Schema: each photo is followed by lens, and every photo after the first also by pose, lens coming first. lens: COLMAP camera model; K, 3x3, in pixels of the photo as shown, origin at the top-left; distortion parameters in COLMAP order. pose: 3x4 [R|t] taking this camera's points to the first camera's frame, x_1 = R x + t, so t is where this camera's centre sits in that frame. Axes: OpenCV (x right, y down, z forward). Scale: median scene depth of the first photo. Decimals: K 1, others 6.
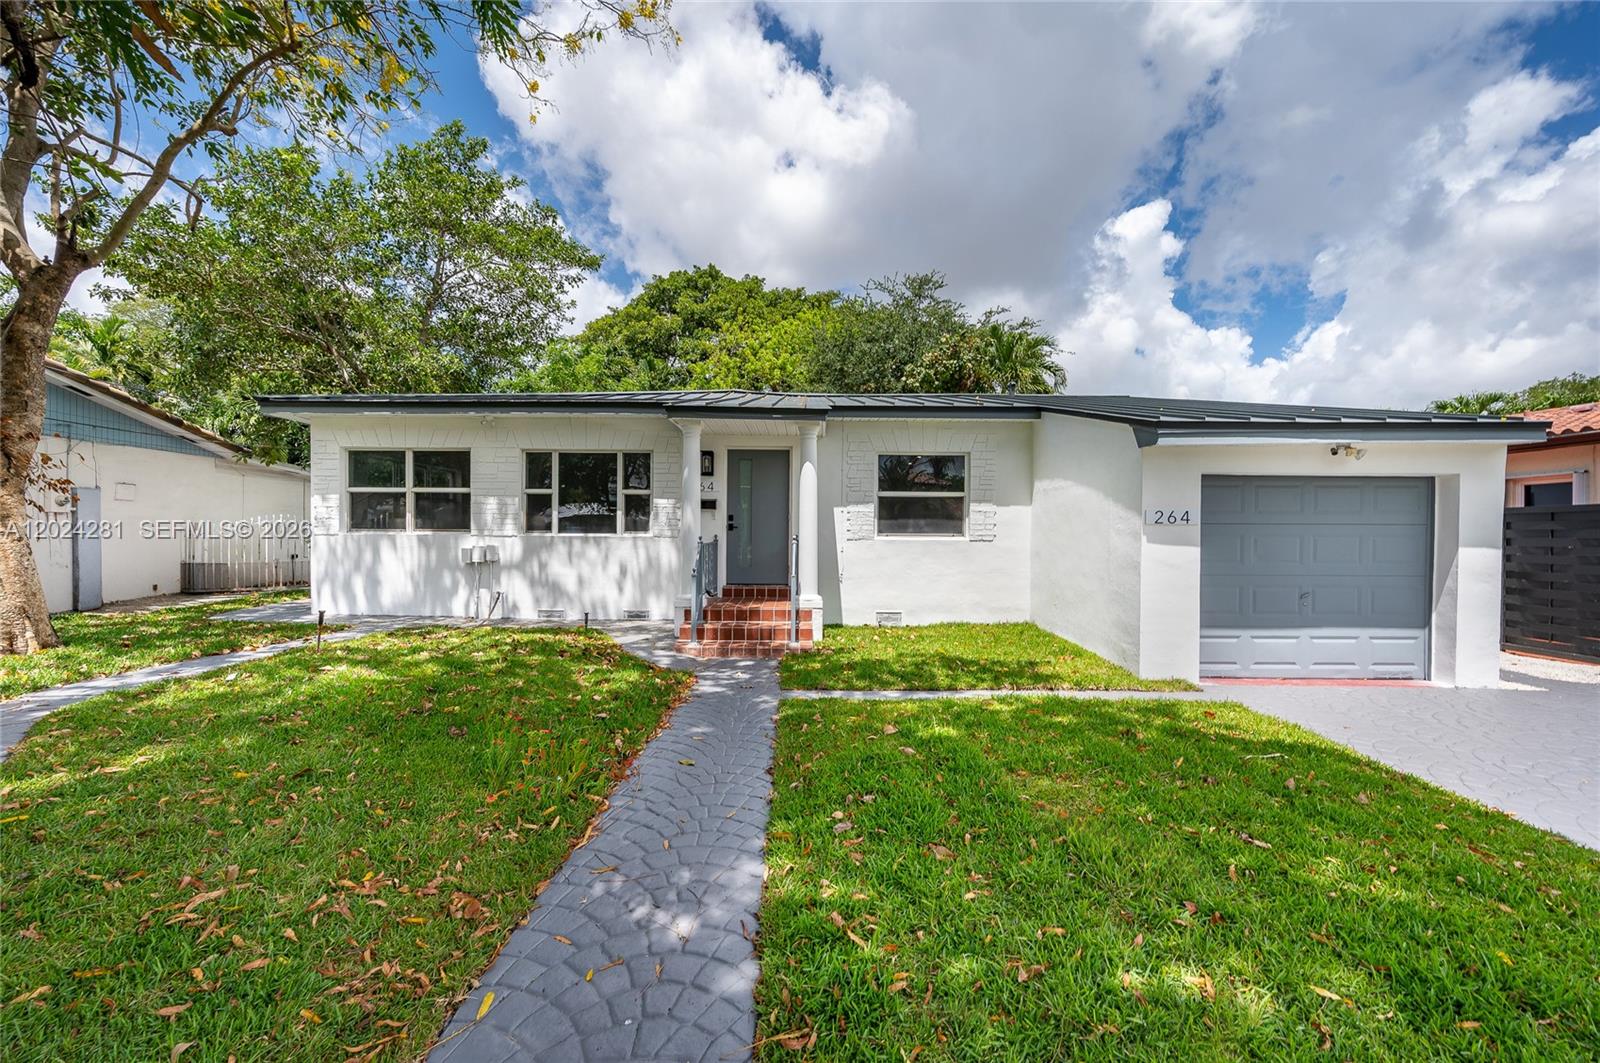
lens RADIAL K [[633.0, 0, 817.6], [0, 633.0, 541.0], [0, 0, 1]] dist [0.000296, 0.000024]
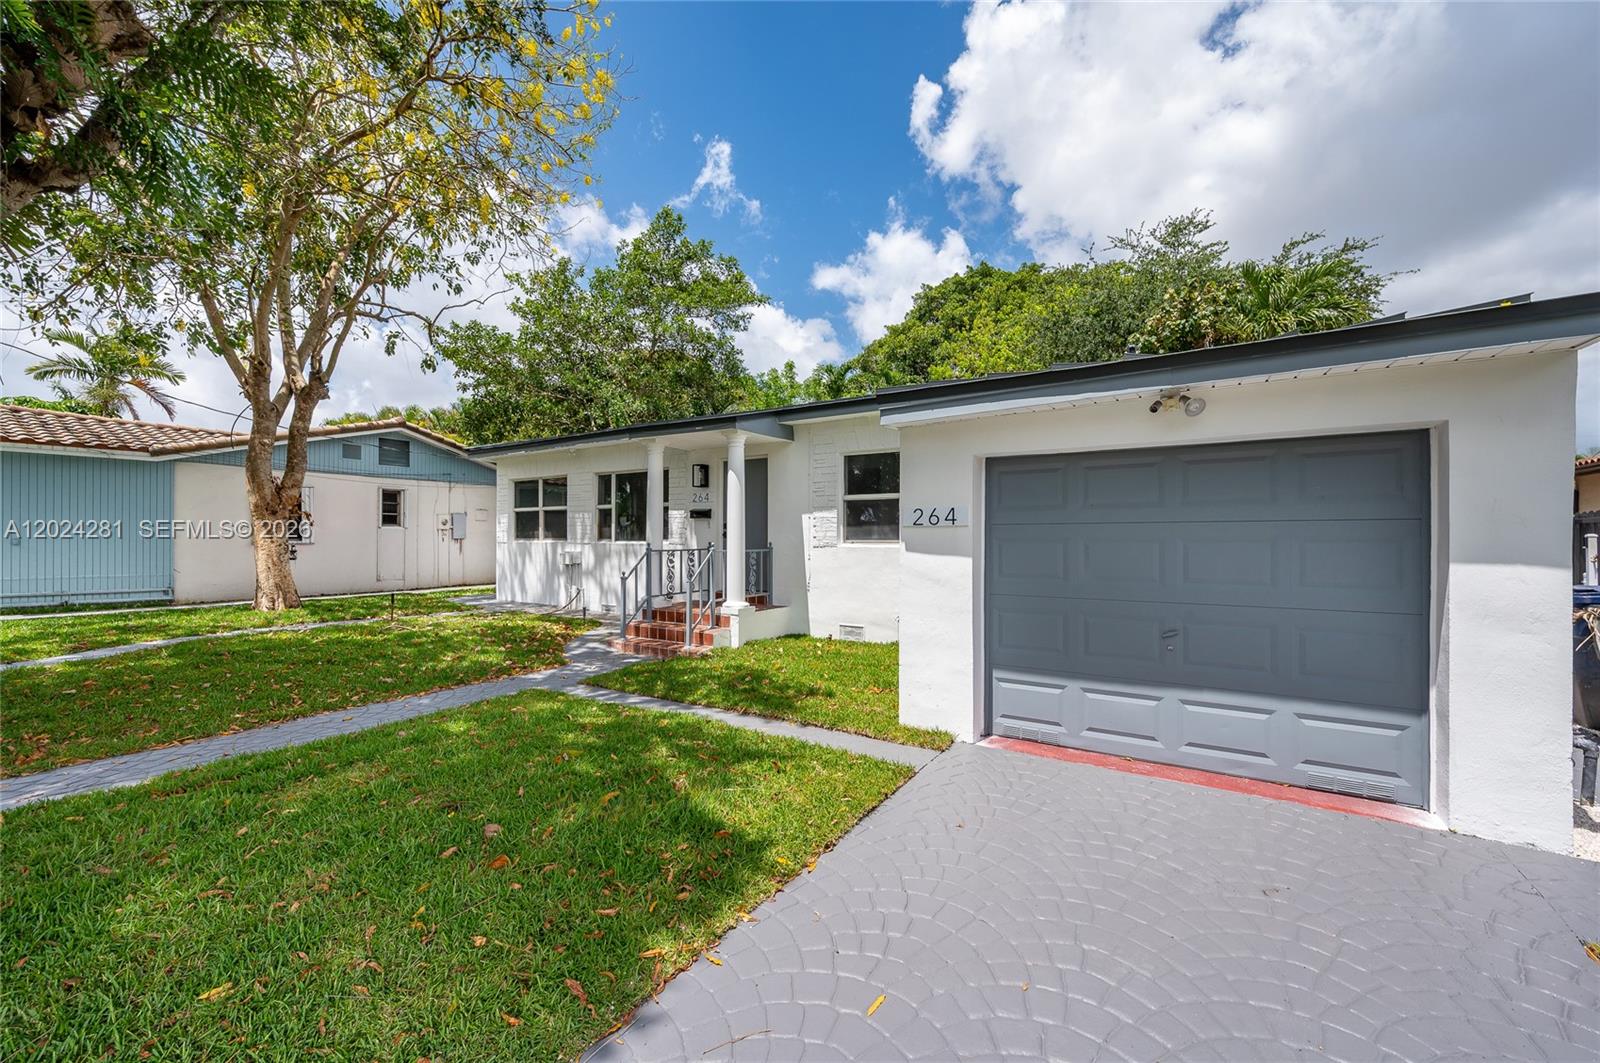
lens RADIAL K [[649.8, 0, 834.3], [0, 649.8, 537.1], [0, 0, 1]] dist [-0.001526, -0.000128]
pose [[0.837537, -0.007411, -0.546330, 0.616107], [-0.003624, 0.999811, -0.019118, 0.001453], [0.546369, 0.017992, 0.837352, 0.195756]]
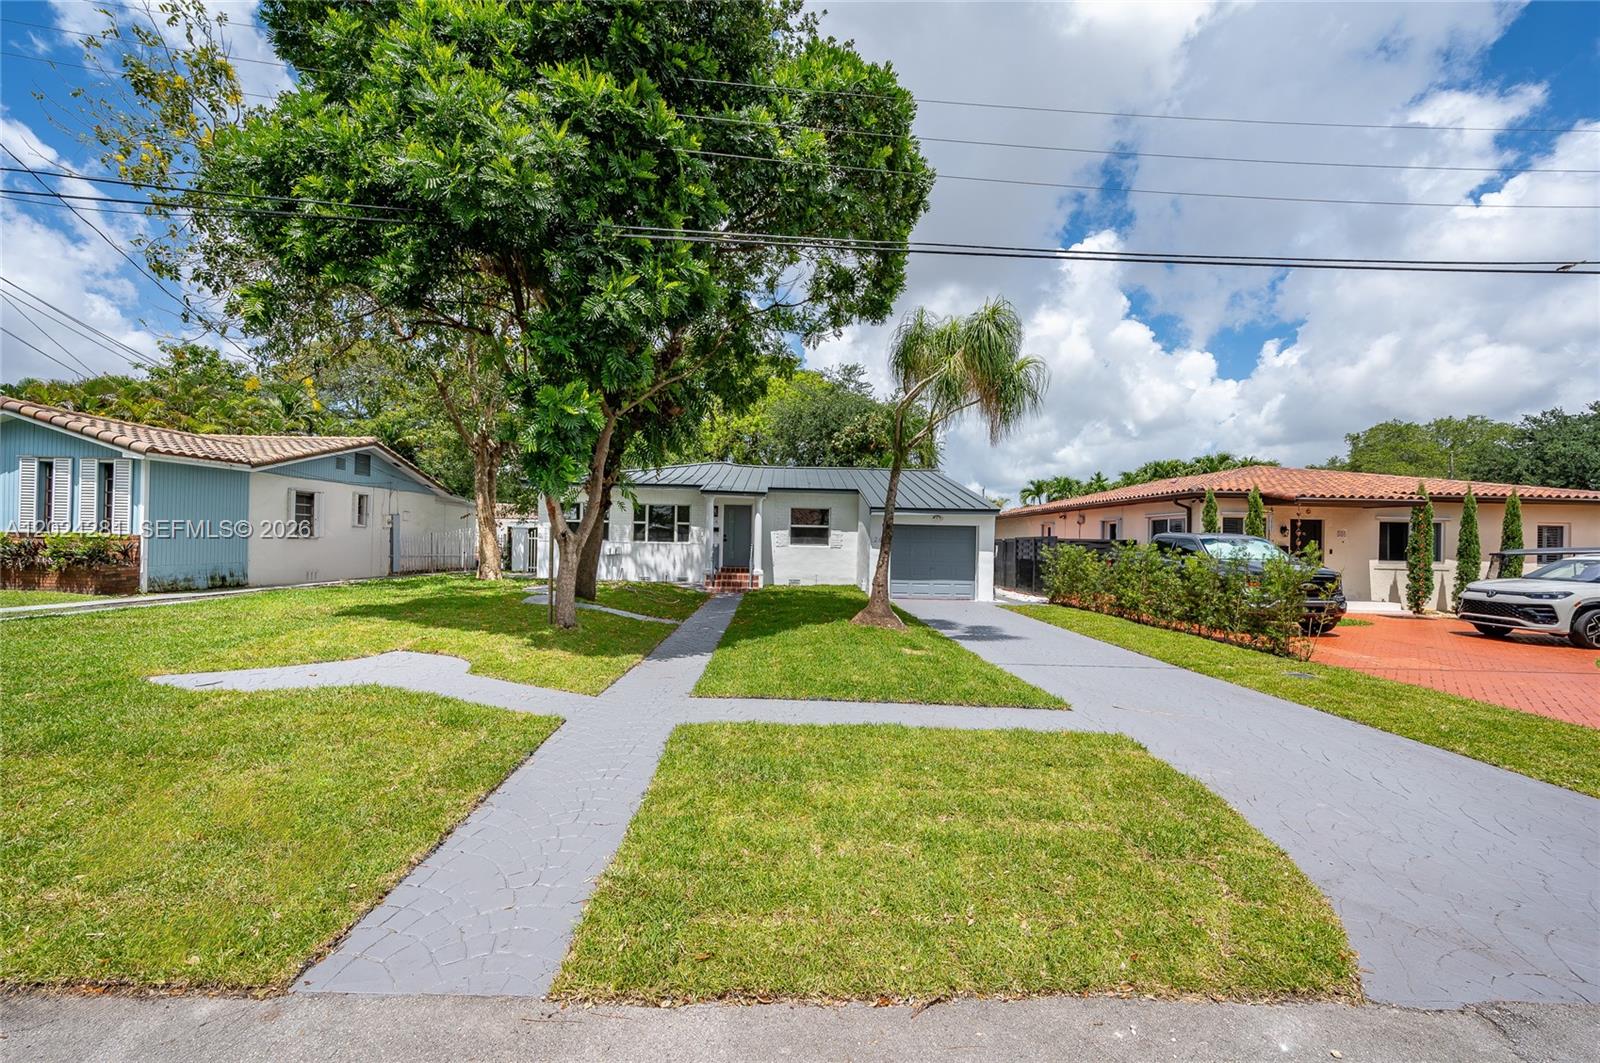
lens RADIAL K [[630.1, 0, 792.3], [0, 630.1, 534.4], [0, 0, 1]] dist [0.001382, 0.000403]
pose [[0.999863, 0.013441, -0.009646, 0.122627], [-0.013595, 0.999778, -0.016081, -0.008293], [0.009428, 0.016210, 0.999824, -1.225189]]
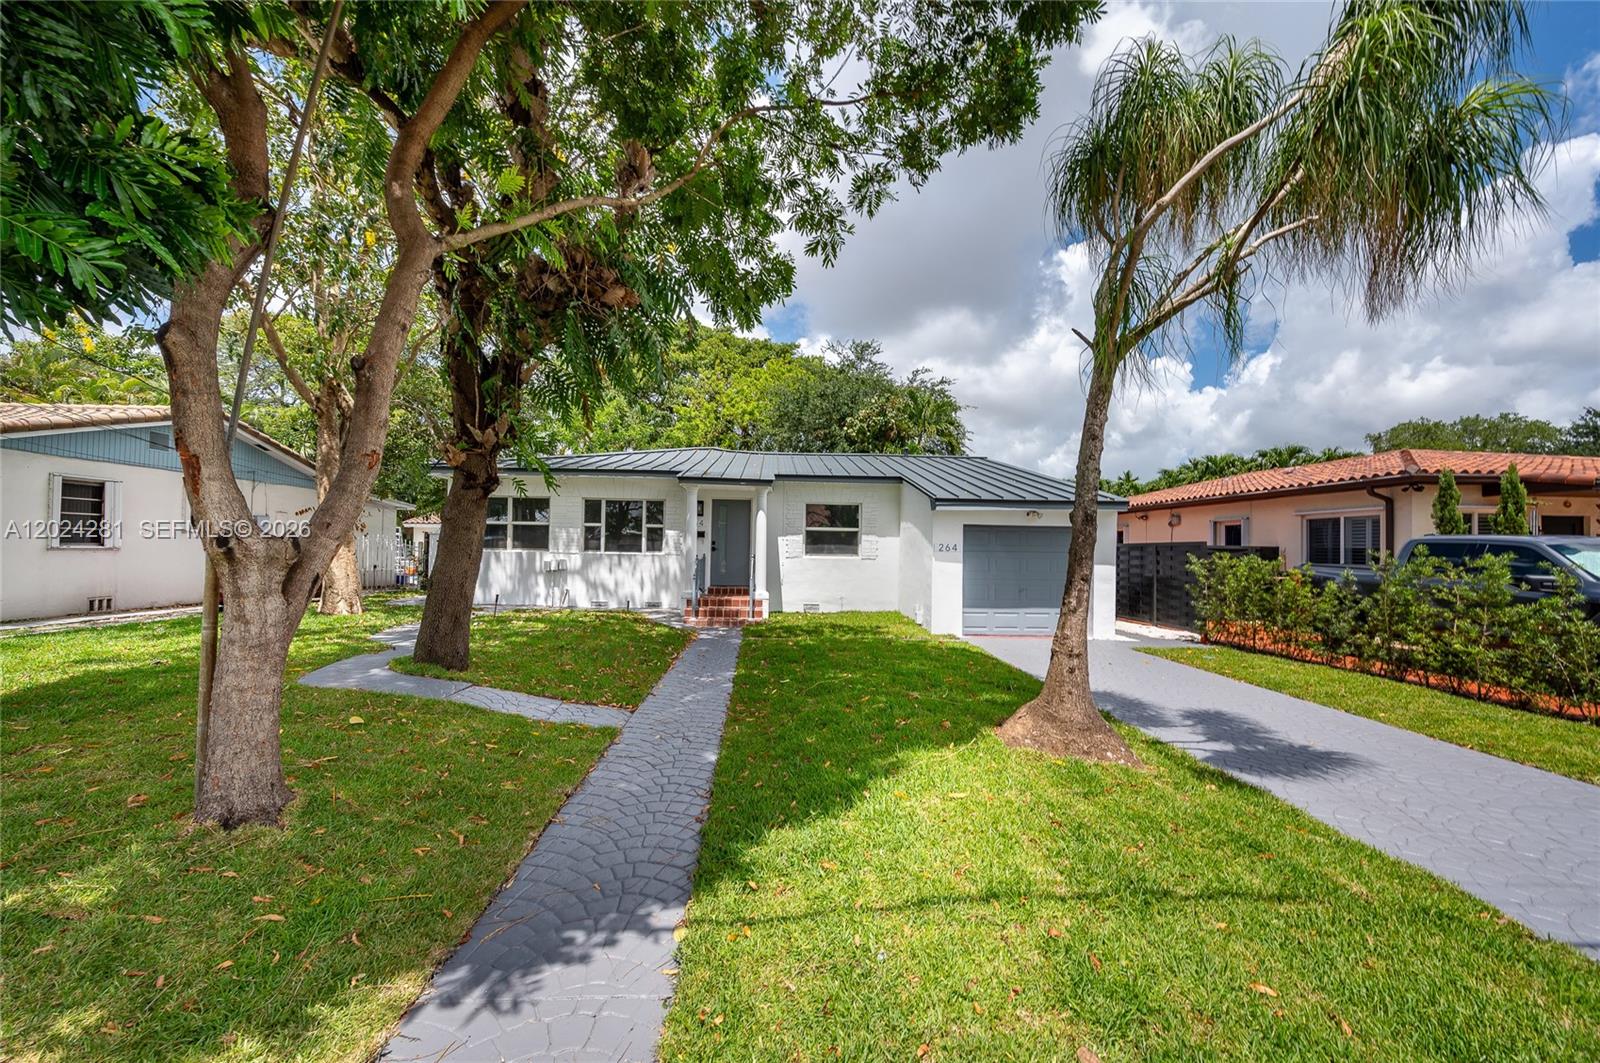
lens RADIAL K [[630.1, 0, 792.3], [0, 630.1, 534.4], [0, 0, 1]] dist [0.001382, 0.000403]
pose [[0.999903, 0.009476, 0.010211, 0.044317], [-0.009182, 0.999551, -0.028539, -0.014885], [-0.010477, 0.028442, 0.999541, -0.582340]]
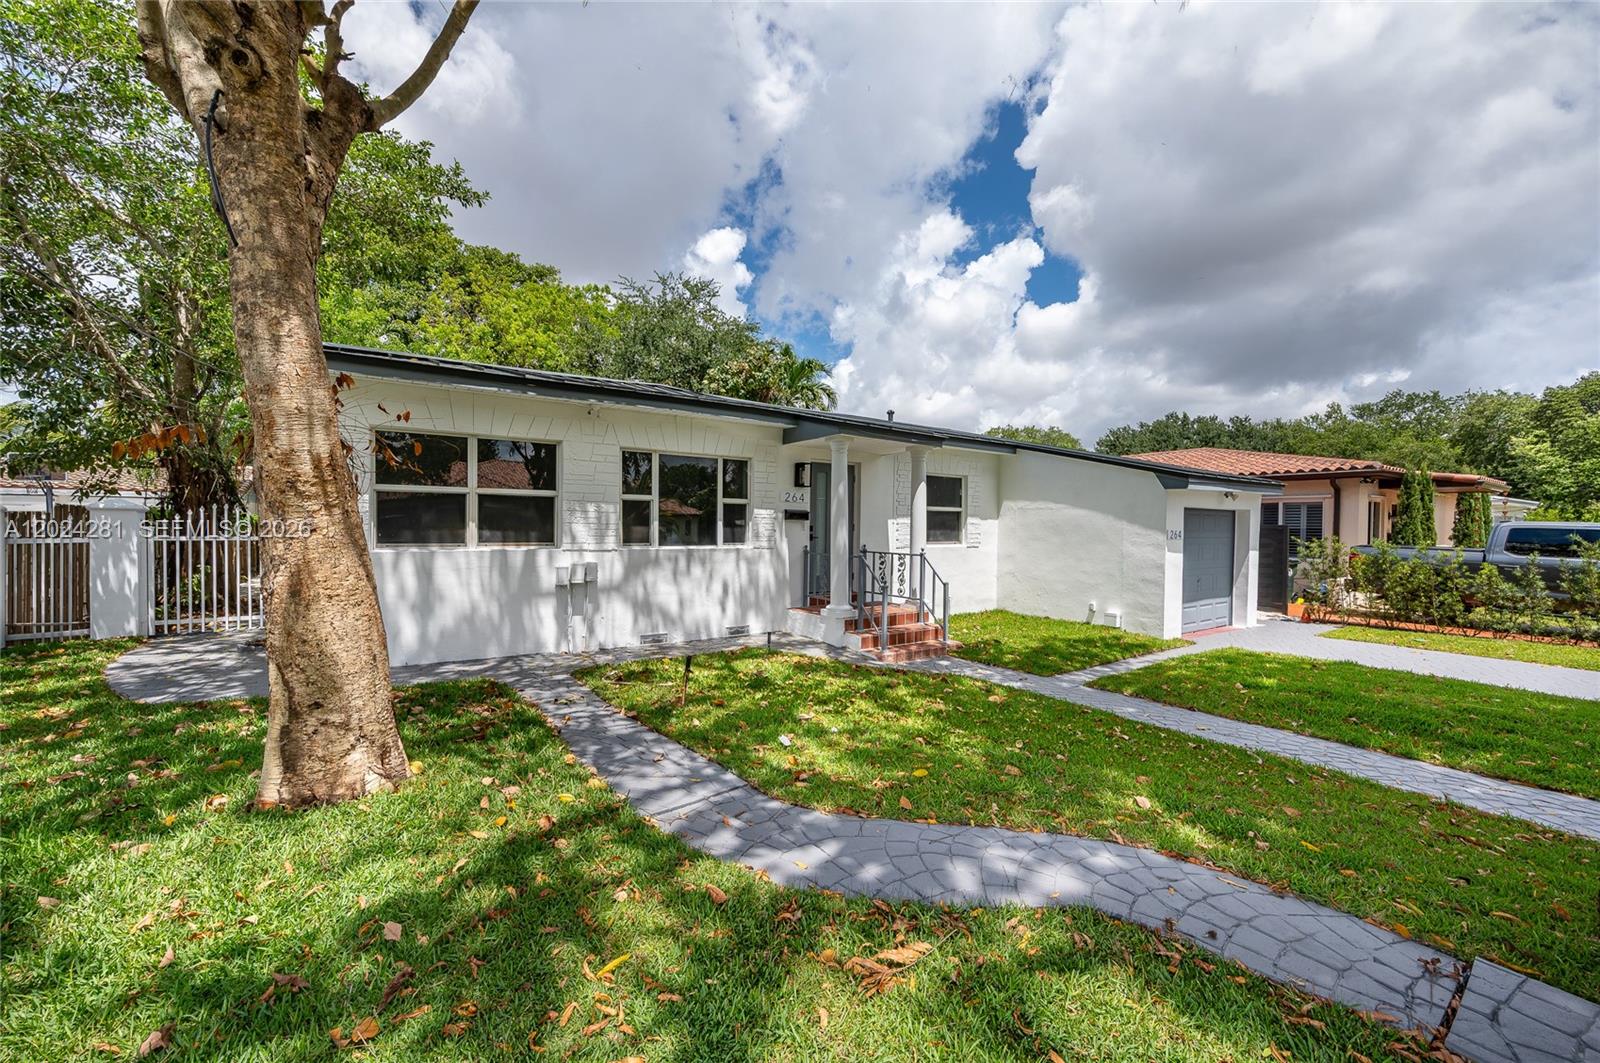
lens RADIAL K [[630.1, 0, 792.3], [0, 630.1, 534.4], [0, 0, 1]] dist [0.001382, 0.000403]
pose [[0.825269, -0.003833, 0.564727, -0.752784], [0.002489, 0.999992, 0.003151, -0.030603], [-0.564735, -0.001195, 0.825272, 0.174742]]
